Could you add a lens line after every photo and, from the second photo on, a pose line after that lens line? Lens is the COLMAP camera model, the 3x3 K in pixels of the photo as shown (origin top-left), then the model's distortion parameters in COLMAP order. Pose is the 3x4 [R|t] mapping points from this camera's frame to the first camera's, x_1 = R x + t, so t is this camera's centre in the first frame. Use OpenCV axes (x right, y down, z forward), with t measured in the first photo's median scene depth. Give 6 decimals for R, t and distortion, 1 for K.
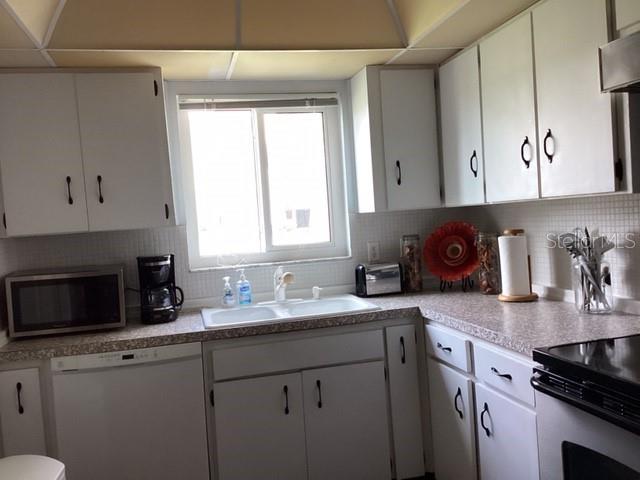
lens RADIAL K [[583.3, 0, 320.0], [0, 583.3, 240.0], [0, 0, 1]] dist [0.145530, -0.279958]
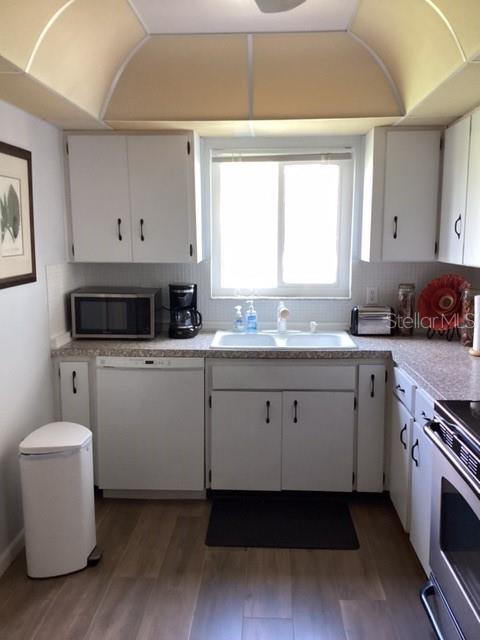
lens RADIAL K [[583.3, 0, 240.0], [0, 583.3, 320.0], [0, 0, 1]] dist [0.145530, -0.279958]
pose [[0.958777, 0.104633, -0.264196, 0.175101], [-0.073447, 0.989397, 0.125300, -0.064063], [0.274505, -0.100730, 0.956295, -0.160128]]
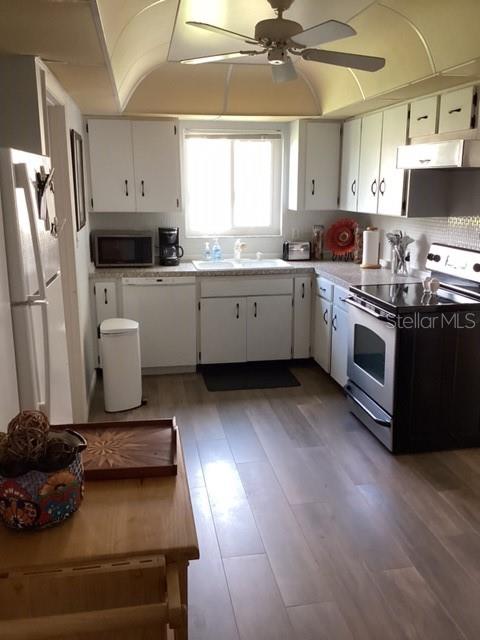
lens RADIAL K [[583.3, 0, 240.0], [0, 583.3, 320.0], [0, 0, 1]] dist [0.145530, -0.279958]
pose [[0.995928, 0.078468, -0.044387, 0.032349], [-0.068652, 0.979238, 0.190737, -0.052844], [0.058432, -0.186913, 0.980637, -0.769738]]
